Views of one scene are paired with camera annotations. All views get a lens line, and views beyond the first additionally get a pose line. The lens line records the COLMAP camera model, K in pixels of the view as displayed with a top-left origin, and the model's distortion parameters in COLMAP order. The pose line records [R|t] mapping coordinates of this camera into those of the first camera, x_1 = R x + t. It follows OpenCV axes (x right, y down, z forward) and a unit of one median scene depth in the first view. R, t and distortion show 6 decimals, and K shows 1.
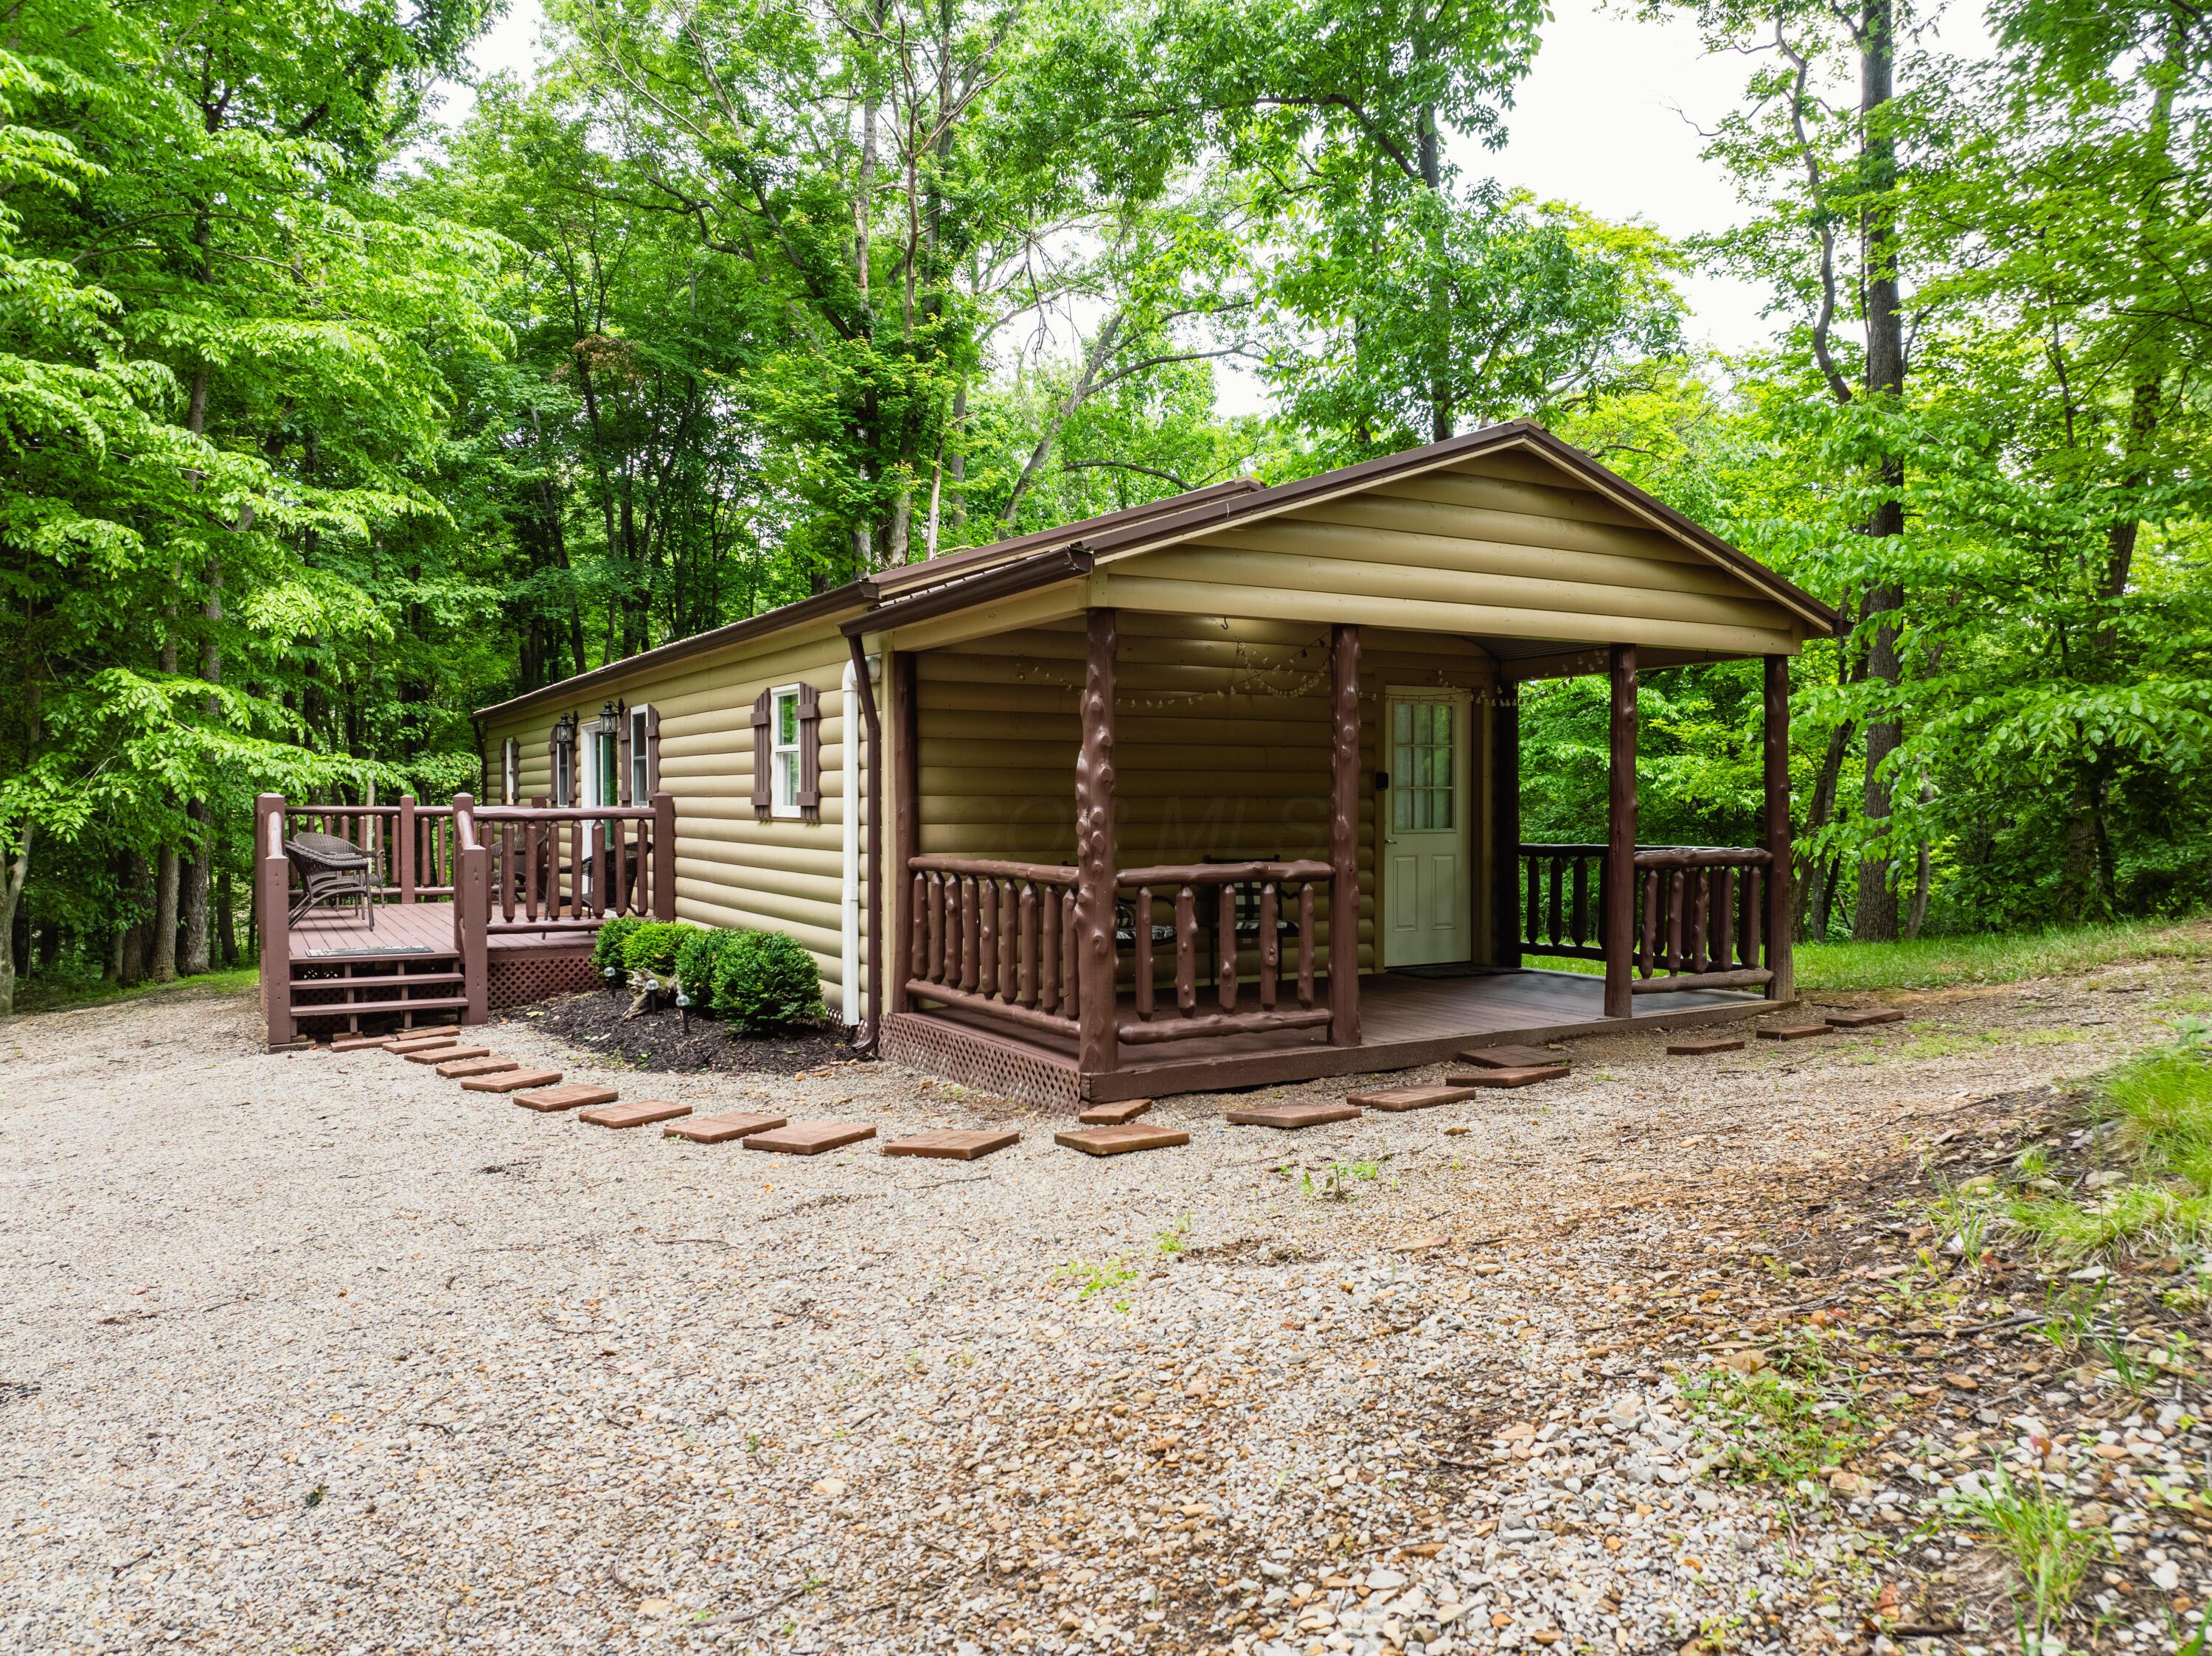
lens RADIAL K [[1534.9, 0, 1106.0], [0, 1534.9, 828.0], [0, 0, 1]] dist [-0.060208, 0.028628]
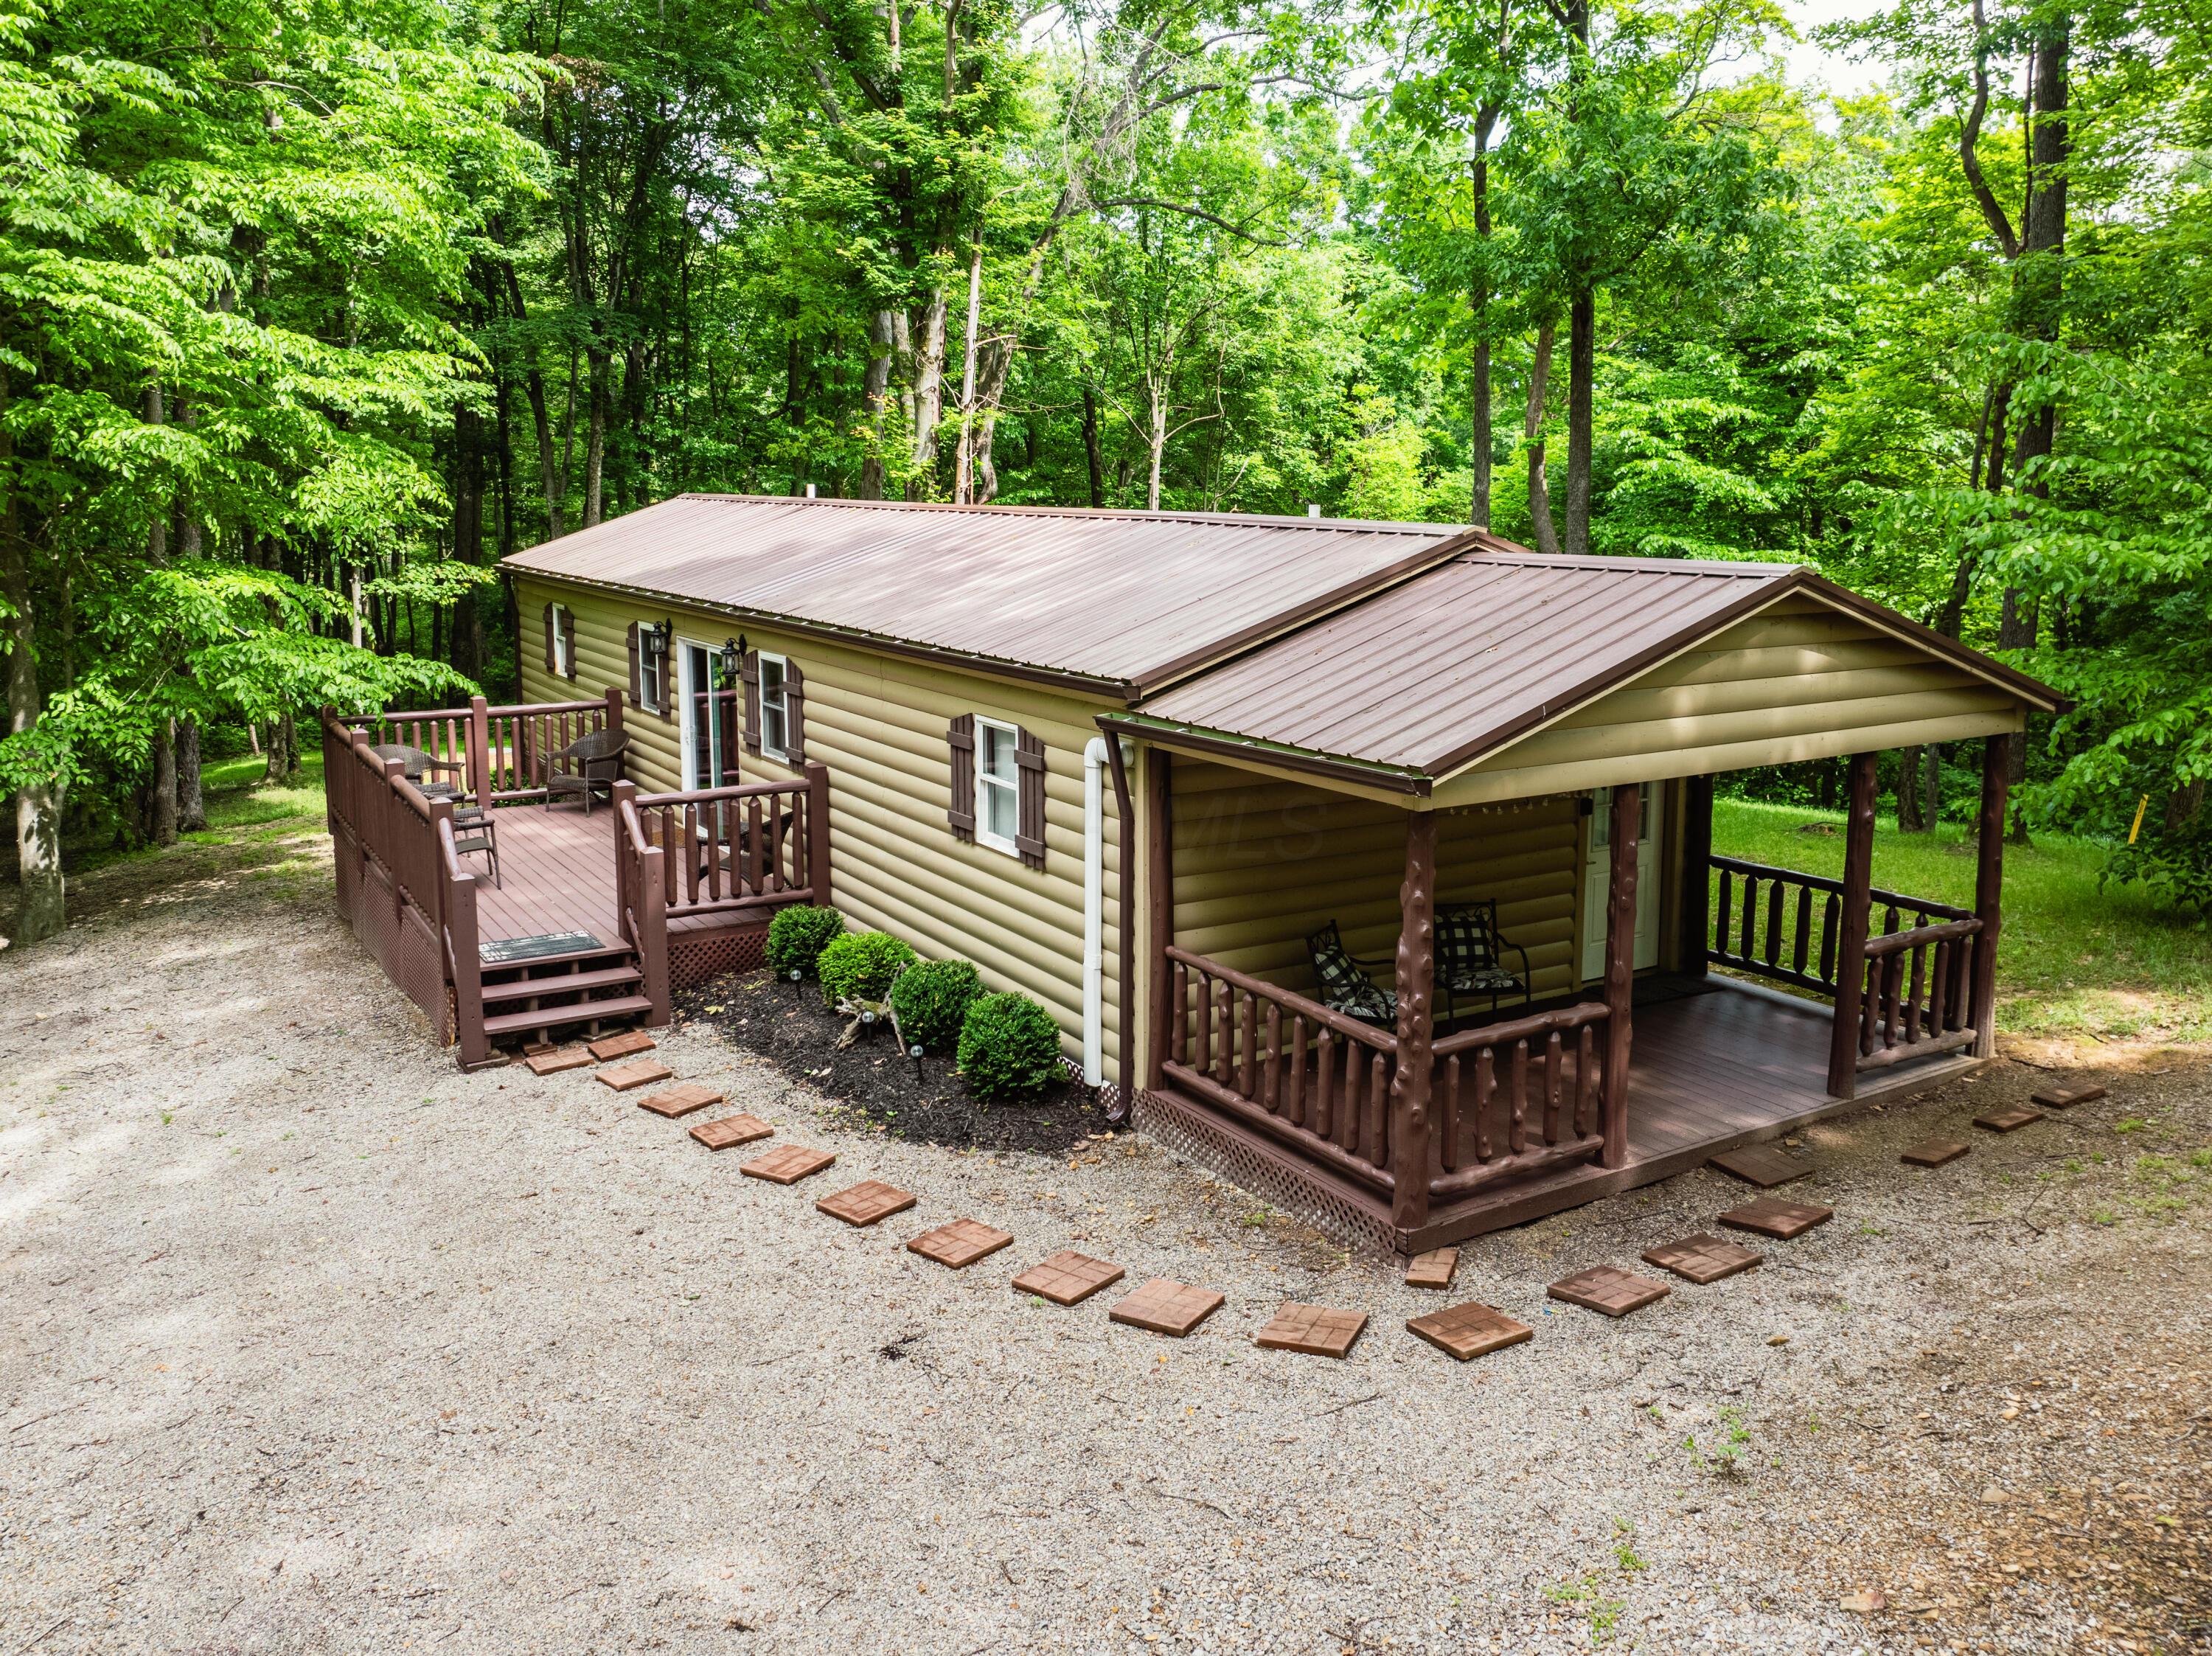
lens RADIAL K [[1738.2, 0, 1101.9], [0, 1738.2, 704.5], [0, 0, 1]] dist [-0.048725, 0.010479]
pose [[0.999723, -0.001552, 0.023481, -0.163660], [-0.001113, 0.993591, 0.113026, -0.224846], [-0.023506, -0.113020, 0.993315, -0.114374]]
